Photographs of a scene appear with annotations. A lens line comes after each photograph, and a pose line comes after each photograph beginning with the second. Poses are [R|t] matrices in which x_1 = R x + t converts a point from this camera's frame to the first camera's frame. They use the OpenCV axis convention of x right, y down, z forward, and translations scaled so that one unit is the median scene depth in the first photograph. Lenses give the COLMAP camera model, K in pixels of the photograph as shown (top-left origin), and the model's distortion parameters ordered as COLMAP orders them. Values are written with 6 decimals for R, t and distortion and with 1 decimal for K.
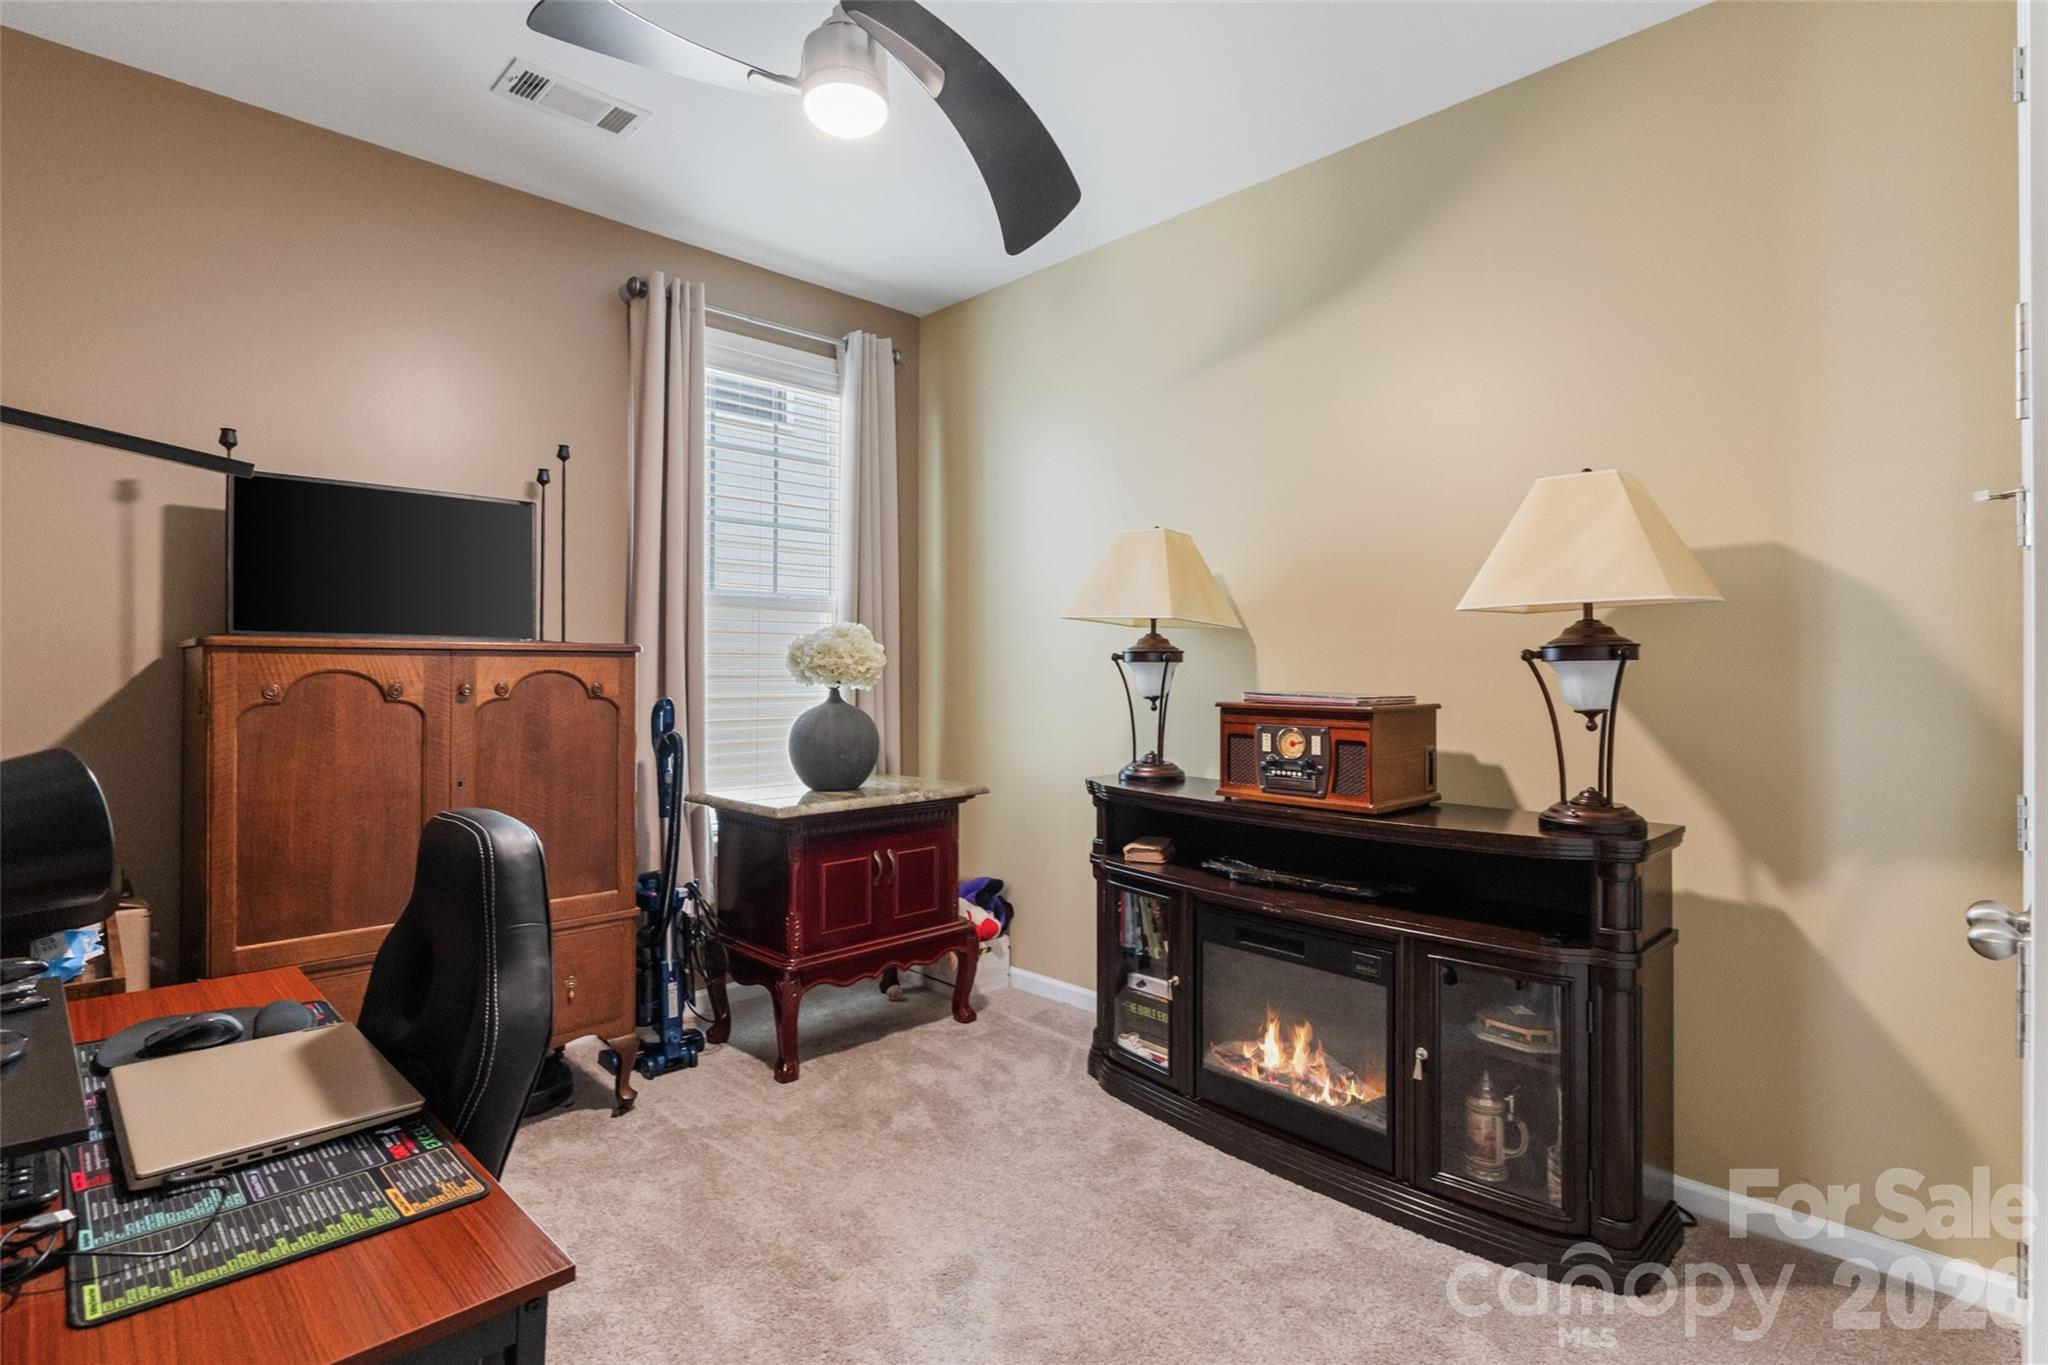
lens RADIAL K [[978.7, 0, 1036.0], [0, 978.7, 659.9], [0, 0, 1]] dist [-0.003325, -0.000586]
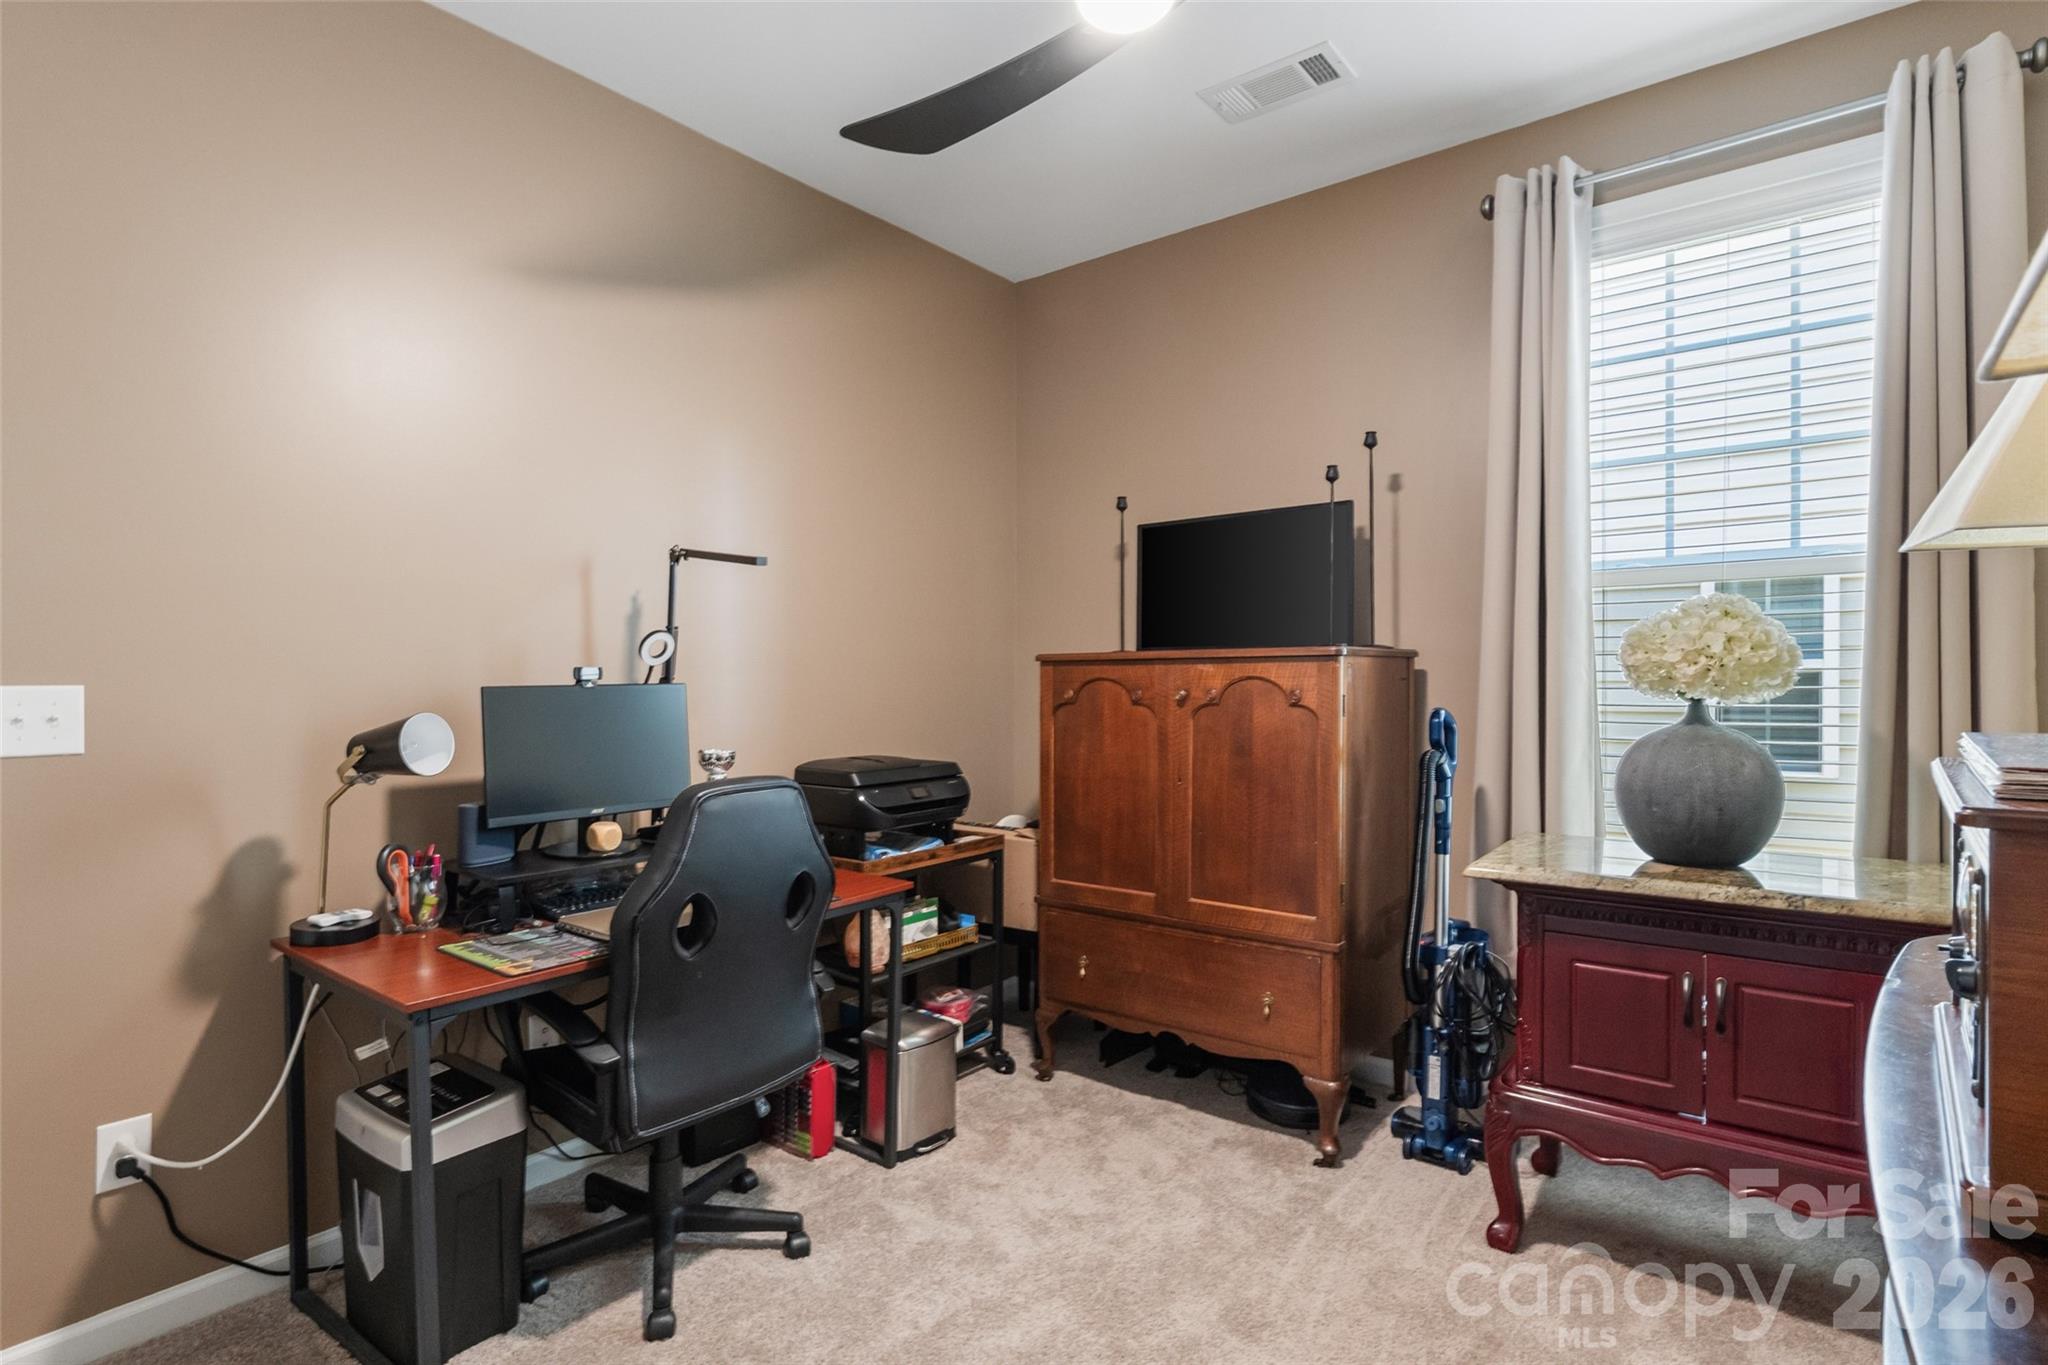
lens RADIAL K [[1026.6, 0, 1024.0], [0, 1026.6, 682.5], [0, 0, 1]] dist [-0.002134, -0.000279]
pose [[0.093469, -0.001396, -0.995621, 0.463017], [0.018659, 0.999826, 0.000350, 0.010679], [0.995447, -0.018610, 0.093479, 0.597381]]
